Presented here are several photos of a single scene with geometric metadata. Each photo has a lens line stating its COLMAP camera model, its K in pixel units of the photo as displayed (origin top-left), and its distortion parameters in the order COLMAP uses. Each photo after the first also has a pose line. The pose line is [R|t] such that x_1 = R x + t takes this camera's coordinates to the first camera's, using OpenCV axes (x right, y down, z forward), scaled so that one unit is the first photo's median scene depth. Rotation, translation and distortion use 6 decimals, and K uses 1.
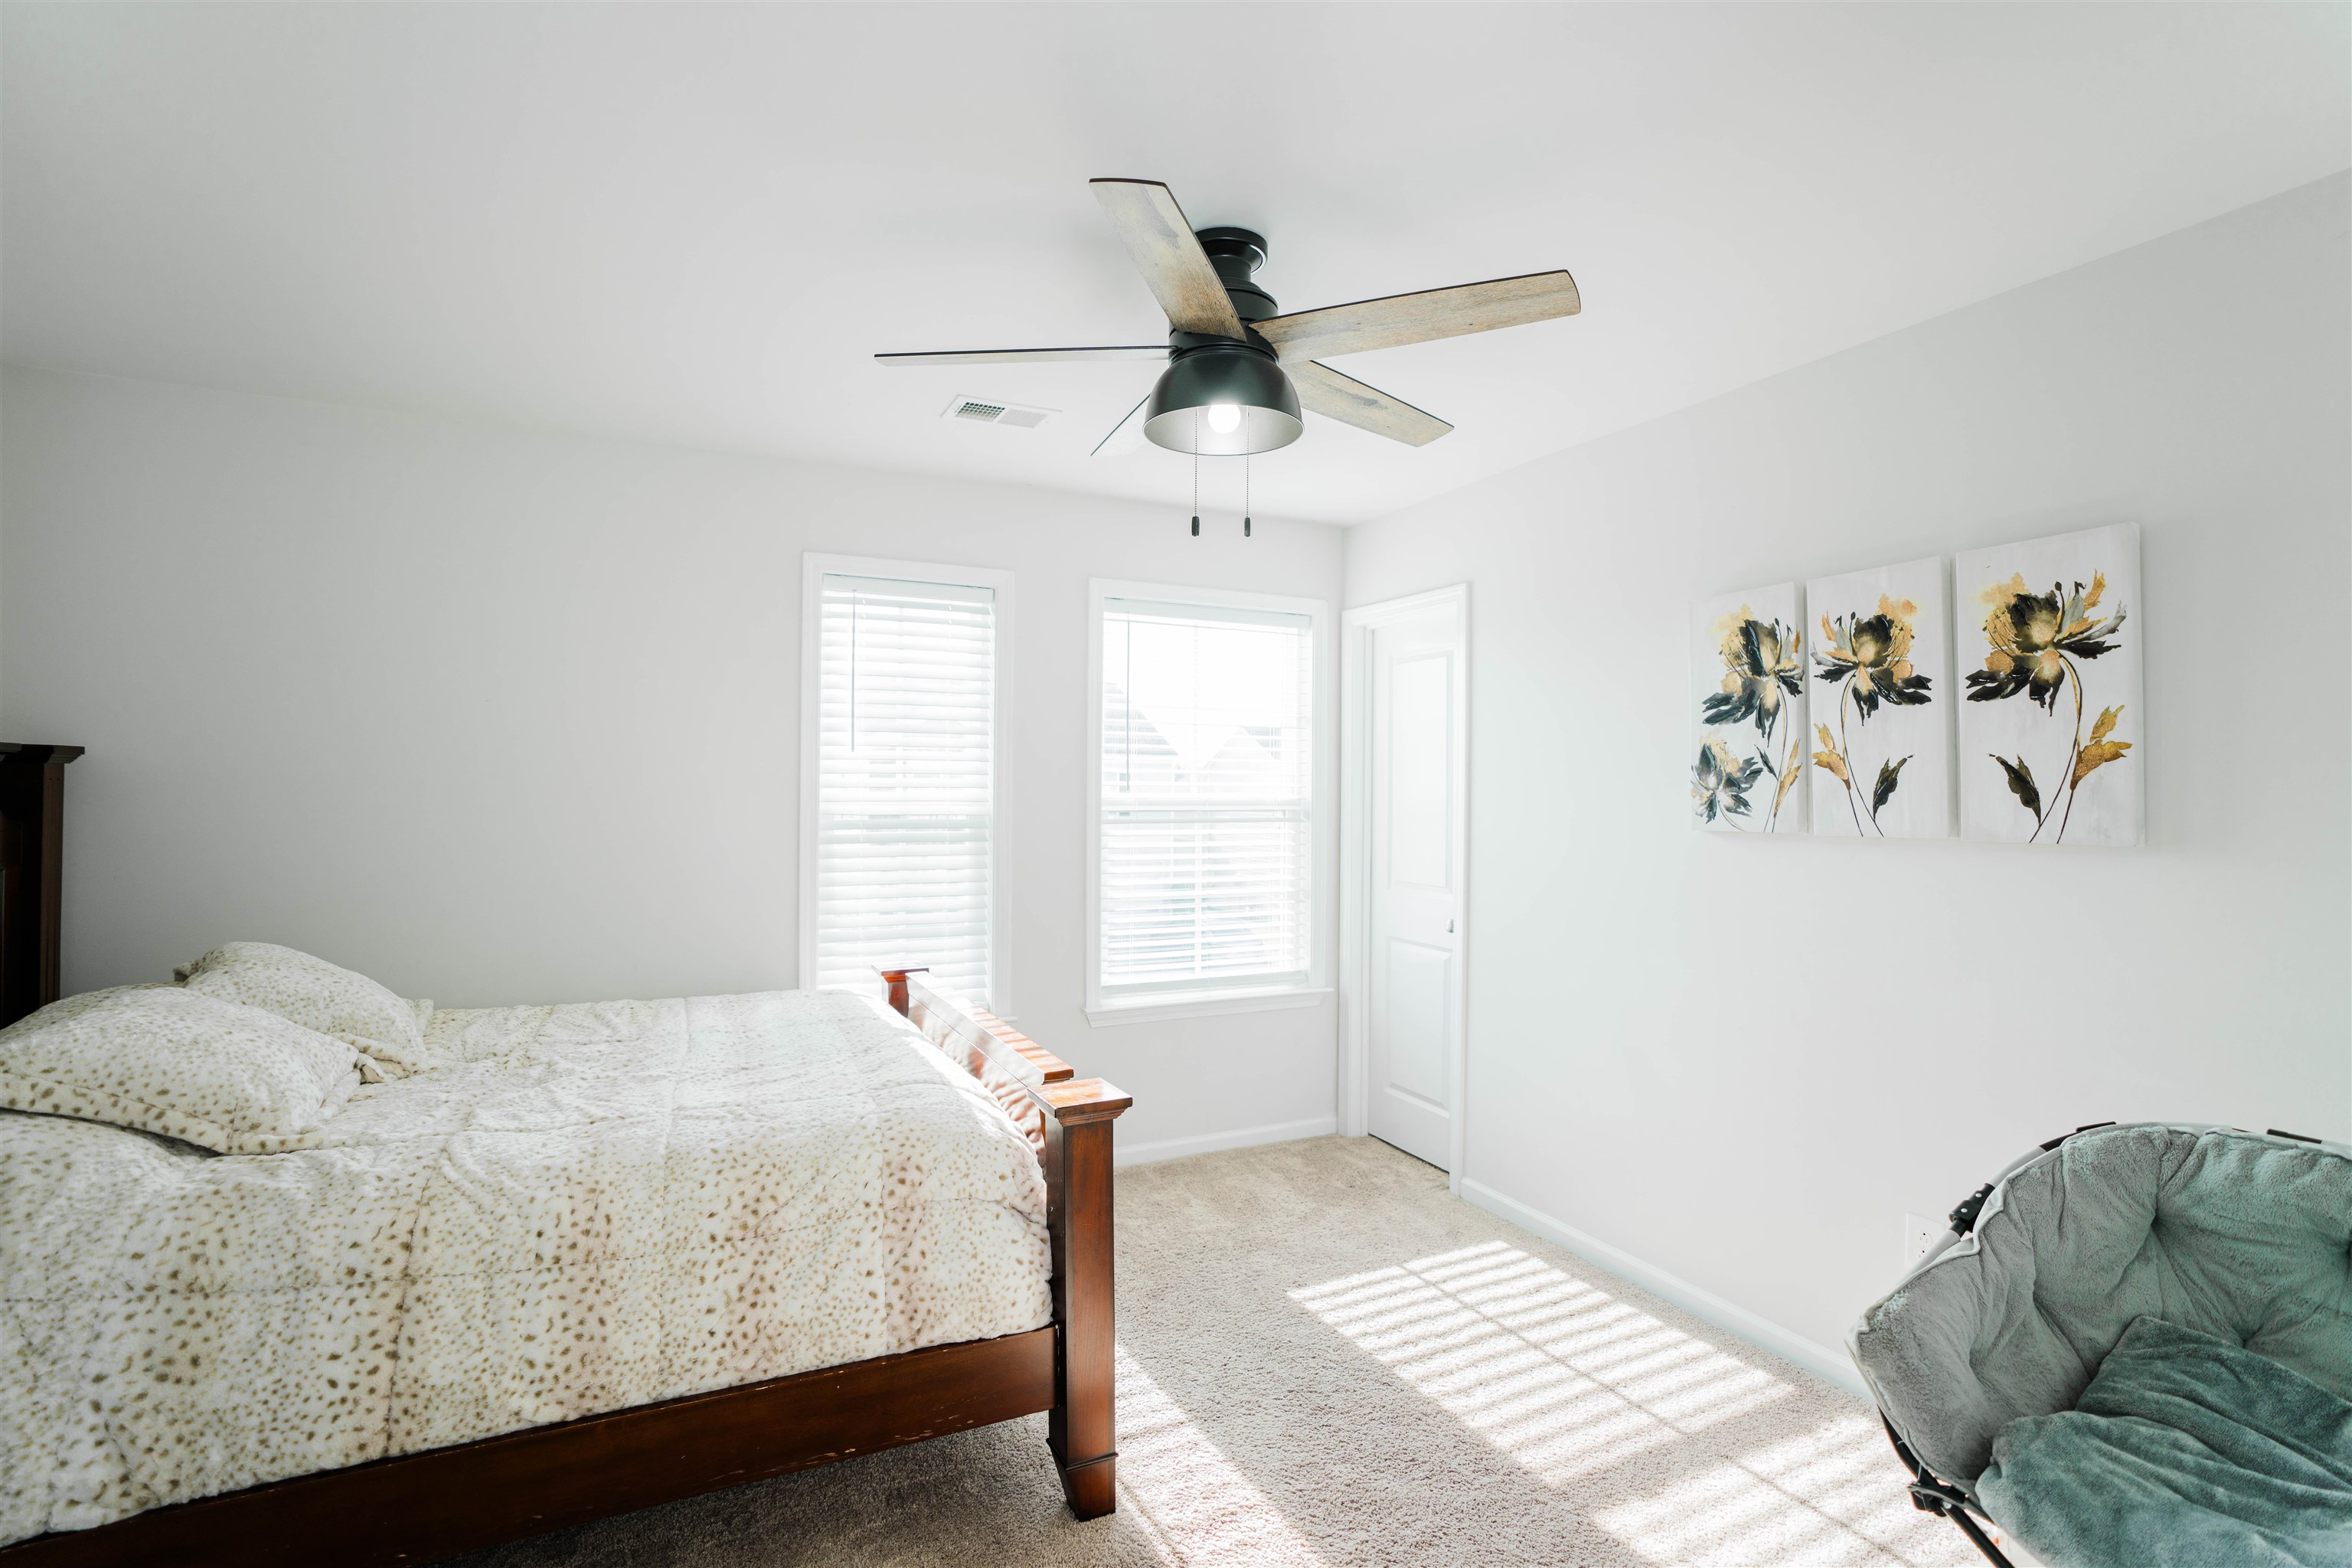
lens RADIAL K [[1082.9, 0, 1171.7], [0, 1082.9, 782.2], [0, 0, 1]] dist [-0.071920, 0.029454]
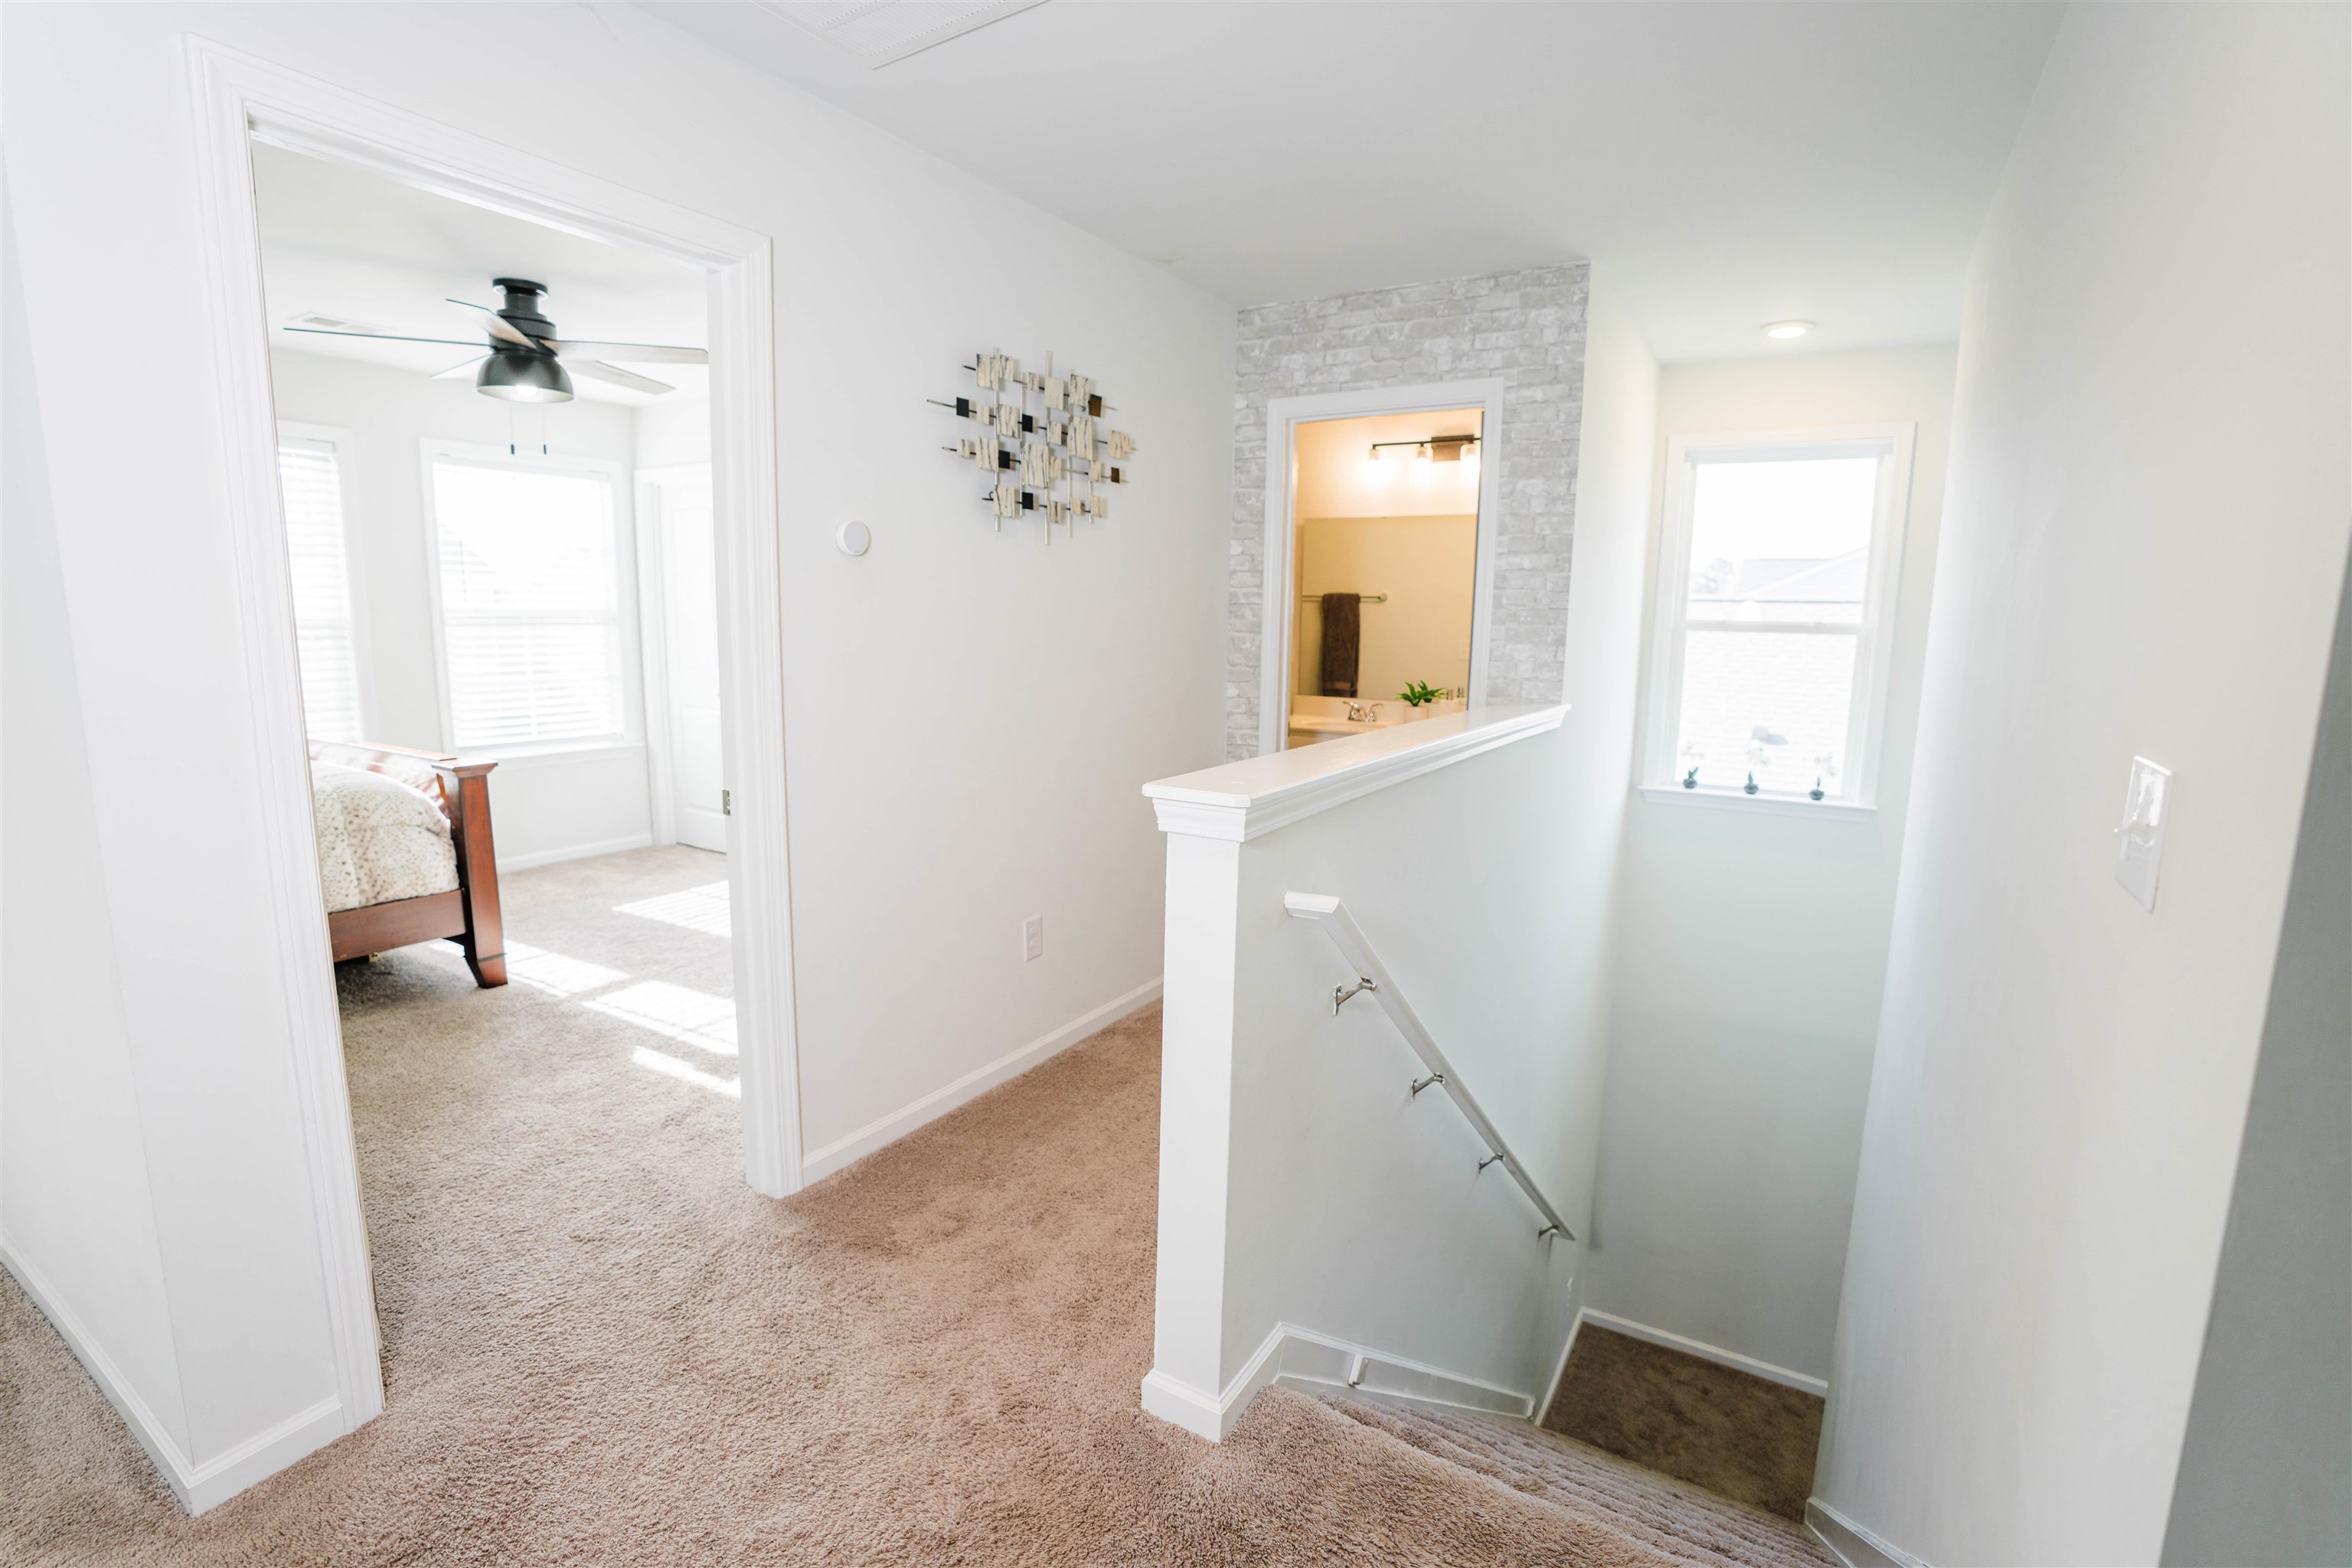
lens RADIAL K [[1082.9, 0, 1171.7], [0, 1082.9, 782.2], [0, 0, 1]] dist [-0.071920, 0.029454]
pose [[0.842354, -0.078612, 0.533160, -0.025424], [-0.008996, 0.987115, 0.159758, 0.019148], [-0.538849, -0.139369, 0.830793, -0.905703]]
